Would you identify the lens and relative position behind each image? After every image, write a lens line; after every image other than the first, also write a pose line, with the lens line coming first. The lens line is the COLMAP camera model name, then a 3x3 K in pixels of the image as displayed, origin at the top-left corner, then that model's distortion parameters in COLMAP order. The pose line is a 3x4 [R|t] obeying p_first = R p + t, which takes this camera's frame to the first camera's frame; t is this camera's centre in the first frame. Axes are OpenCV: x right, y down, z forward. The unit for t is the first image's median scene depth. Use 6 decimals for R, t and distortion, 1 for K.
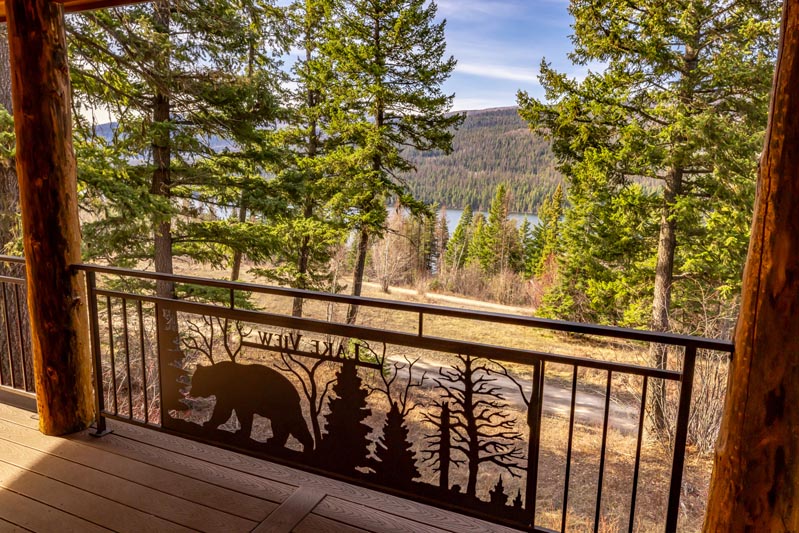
lens RADIAL K [[548.5, 0, 399.8], [0, 548.5, 265.7], [0, 0, 1]] dist [-0.002995, -0.000059]
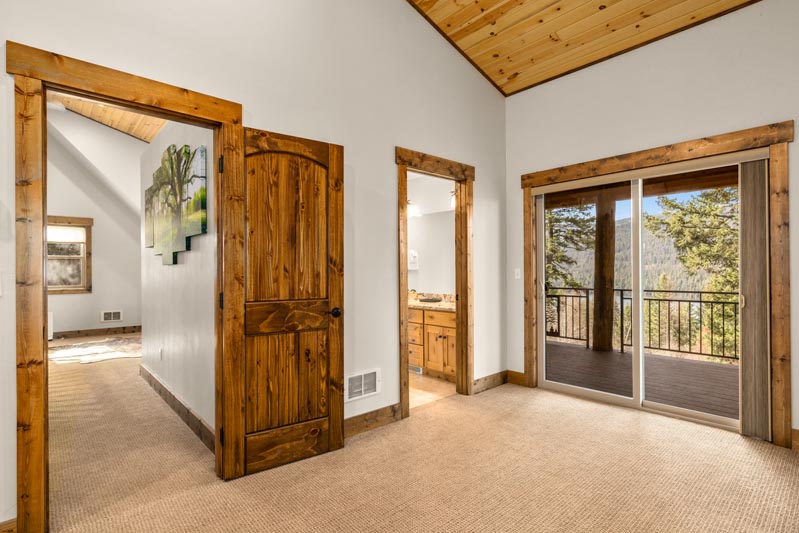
lens RADIAL K [[382.0, 0, 397.5], [0, 382.0, 268.6], [0, 0, 1]] dist [-0.004988, 0.000672]
pose [[0.904179, -0.028186, -0.426223, 0.033224], [-0.044840, 0.986044, -0.160330, 0.041744], [0.424794, 0.164079, 0.890297, -0.200626]]
